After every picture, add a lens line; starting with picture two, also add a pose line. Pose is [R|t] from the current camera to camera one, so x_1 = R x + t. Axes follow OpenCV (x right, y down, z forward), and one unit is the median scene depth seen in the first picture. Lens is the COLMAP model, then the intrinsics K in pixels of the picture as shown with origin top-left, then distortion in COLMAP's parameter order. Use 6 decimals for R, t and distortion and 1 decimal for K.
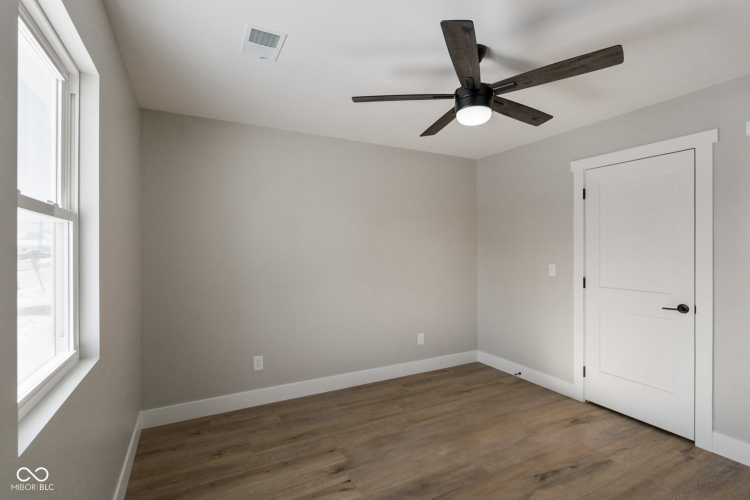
lens RADIAL K [[341.5, 0, 375.0], [0, 341.5, 250.0], [0, 0, 1]] dist [-0.000676, 0.000055]
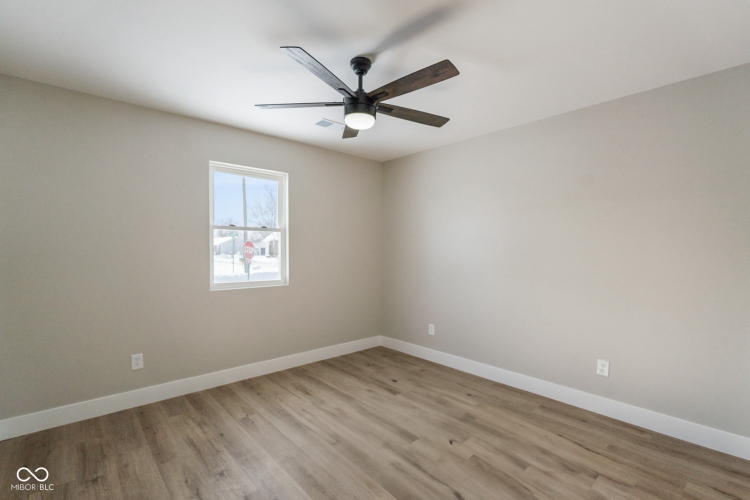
lens RADIAL K [[330.4, 0, 375.0], [0, 330.4, 250.0], [0, 0, 1]] dist [-0.002342, -0.000264]
pose [[0.282030, 0.016201, -0.959269, 0.969515], [-0.004746, 0.999869, 0.015491, 0.004527], [0.959394, 0.000184, 0.282070, 0.502085]]
